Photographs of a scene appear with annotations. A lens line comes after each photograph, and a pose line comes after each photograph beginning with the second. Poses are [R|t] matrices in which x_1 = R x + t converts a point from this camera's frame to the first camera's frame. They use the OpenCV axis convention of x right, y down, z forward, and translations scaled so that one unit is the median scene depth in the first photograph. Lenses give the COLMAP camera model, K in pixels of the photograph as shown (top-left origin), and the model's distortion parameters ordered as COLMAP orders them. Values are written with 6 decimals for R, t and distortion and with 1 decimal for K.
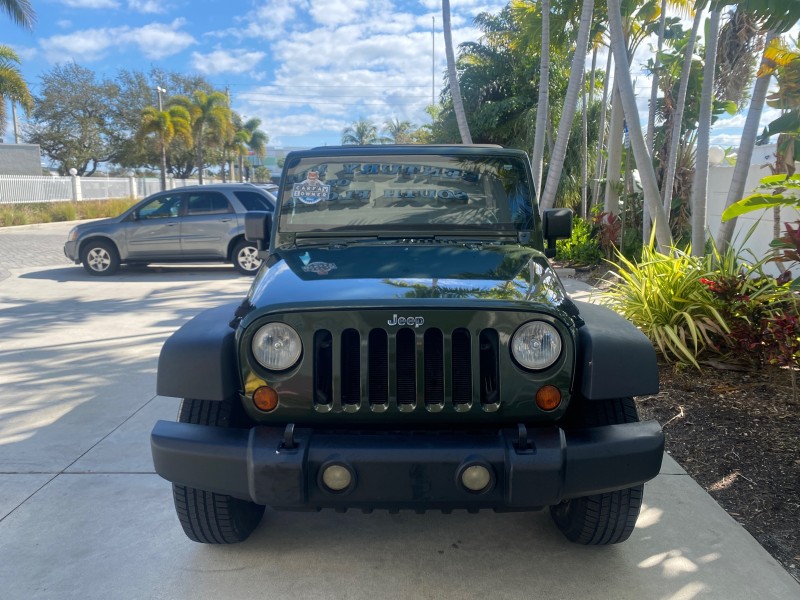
lens RADIAL K [[613.8, 0, 401.5], [0, 613.8, 299.6], [0, 0, 1]] dist [0.024691, -0.028225]
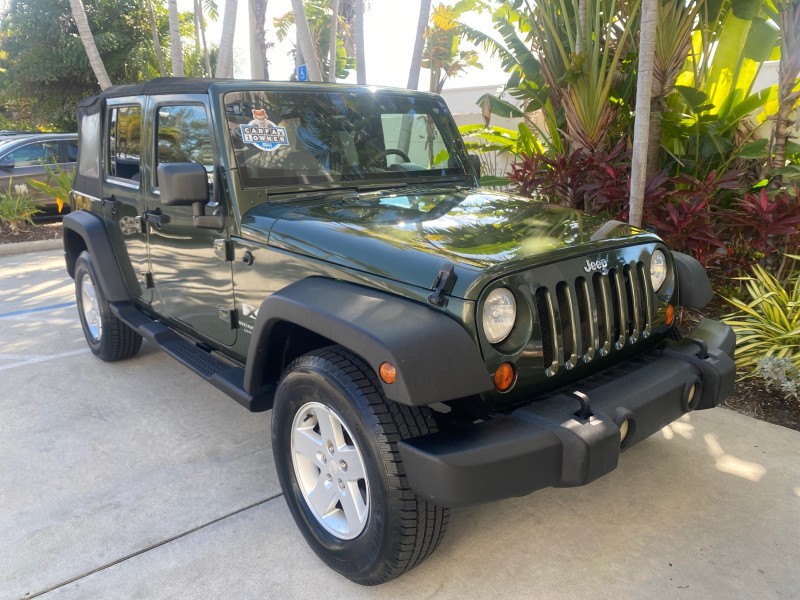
lens RADIAL K [[613.8, 0, 399.1], [0, 613.8, 296.6], [0, 0, 1]] dist [0.024691, -0.028225]
pose [[0.759125, -0.163367, 0.630111, -0.148839], [0.118166, 0.986497, 0.113405, -0.011046], [-0.640130, -0.011631, 0.768179, 0.076158]]
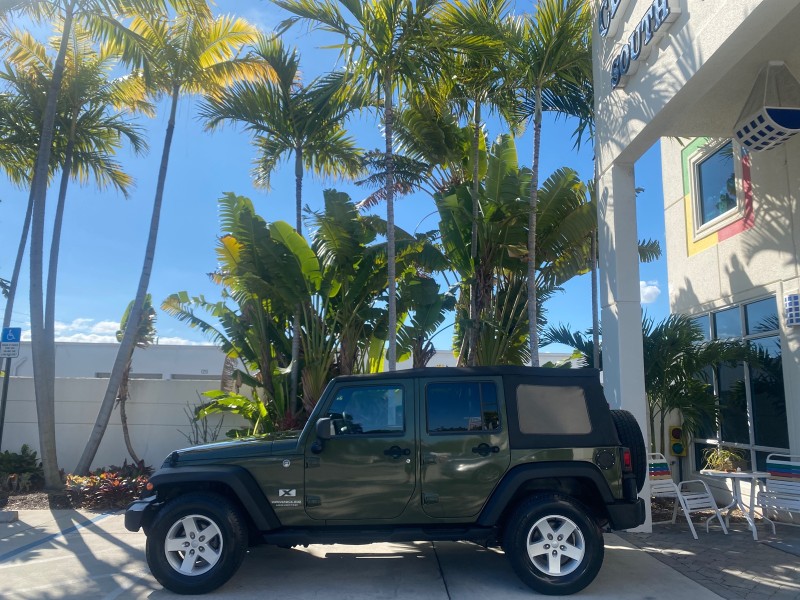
lens RADIAL K [[613.8, 0, 398.0], [0, 613.8, 299.2], [0, 0, 1]] dist [0.024691, -0.028225]
pose [[-0.027691, 0.162148, 0.986378, -0.472505], [0.162718, 0.974326, -0.155599, -0.052829], [-0.986284, 0.156193, -0.053365, 0.283395]]
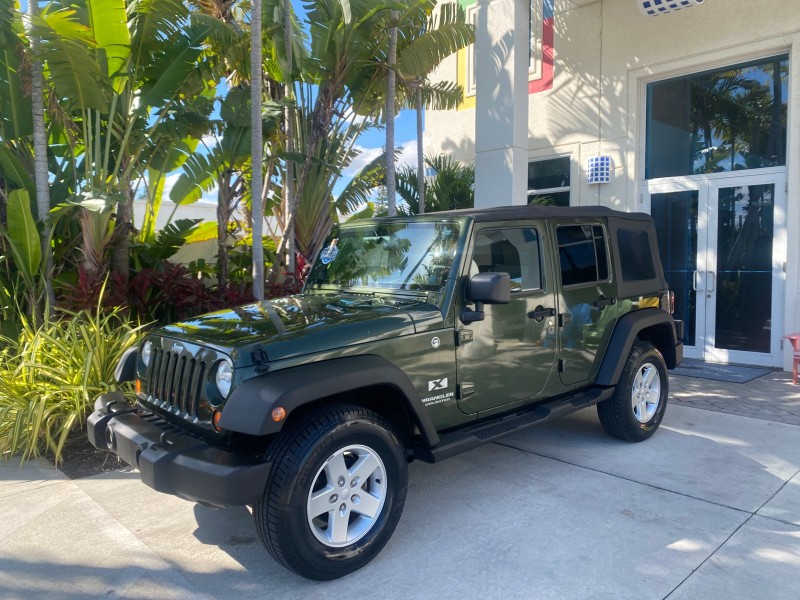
lens RADIAL K [[613.8, 0, 399.2], [0, 613.8, 296.6], [0, 0, 1]] dist [0.024691, -0.028225]
pose [[-0.696127, -0.040916, 0.716751, -0.227776], [0.131113, 0.974338, 0.182961, -0.092248], [-0.705844, 0.221339, -0.672899, 0.537676]]
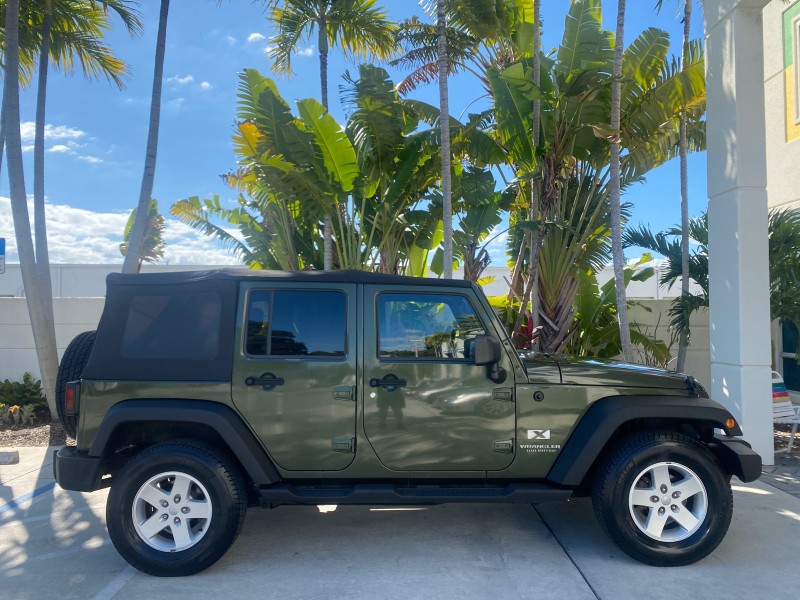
lens RADIAL K [[613.8, 0, 403.5], [0, 613.8, 297.2], [0, 0, 1]] dist [0.024691, -0.028225]
pose [[-0.019971, 0.038155, 0.999072, -0.356470], [0.180050, 0.983072, -0.033945, -0.055625], [-0.983455, 0.179205, -0.026503, 0.325458]]
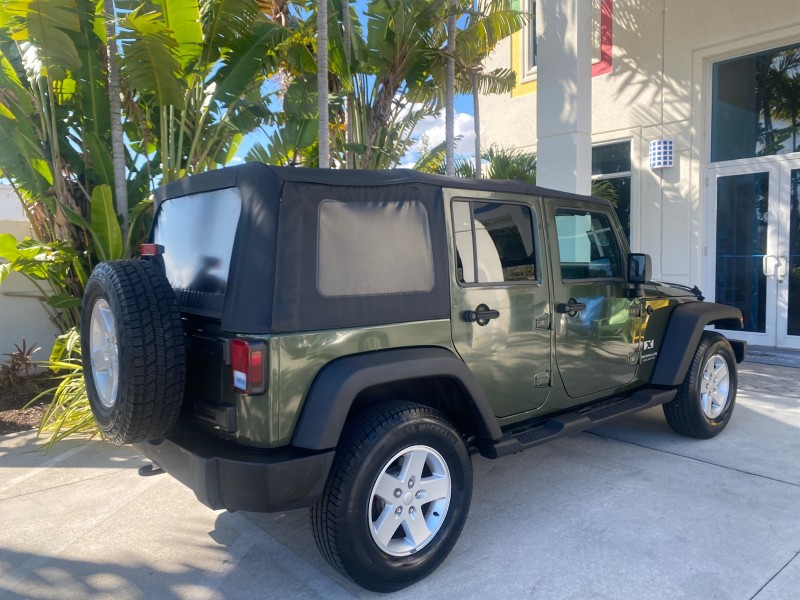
lens RADIAL K [[613.8, 0, 397.1], [0, 613.8, 298.2], [0, 0, 1]] dist [0.024691, -0.028225]
pose [[-0.646279, -0.046898, 0.761659, -0.217151], [0.152537, 0.970027, 0.189159, -0.093322], [-0.747701, 0.238431, -0.619754, 0.557351]]
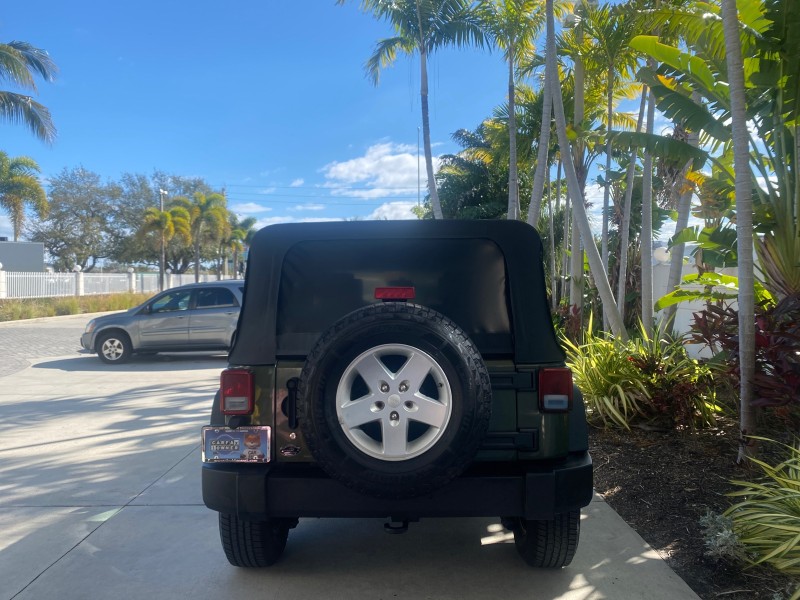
lens RADIAL K [[613.8, 0, 399.5], [0, 613.8, 302.8], [0, 0, 1]] dist [0.024691, -0.028225]
pose [[0.999883, -0.004343, 0.014667, 0.001915], [0.006405, 0.989609, -0.143644, 0.012725], [-0.013891, 0.143721, 0.989521, -0.092869]]
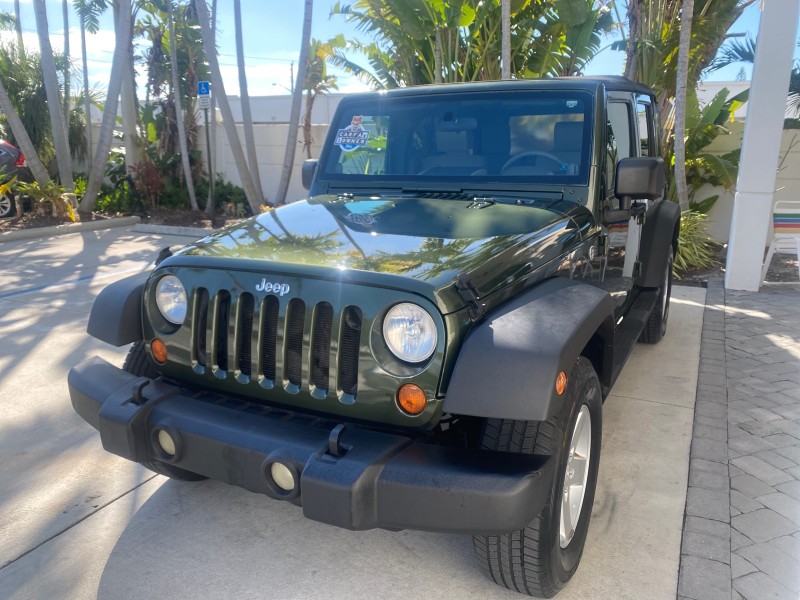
lens RADIAL K [[613.8, 0, 399.3], [0, 613.8, 293.9], [0, 0, 1]] dist [0.024691, -0.028225]
pose [[0.440260, -0.211343, 0.872643, -0.428719], [0.156184, 0.975112, 0.157363, -0.011971], [-0.884182, 0.067012, 0.462311, 0.082023]]
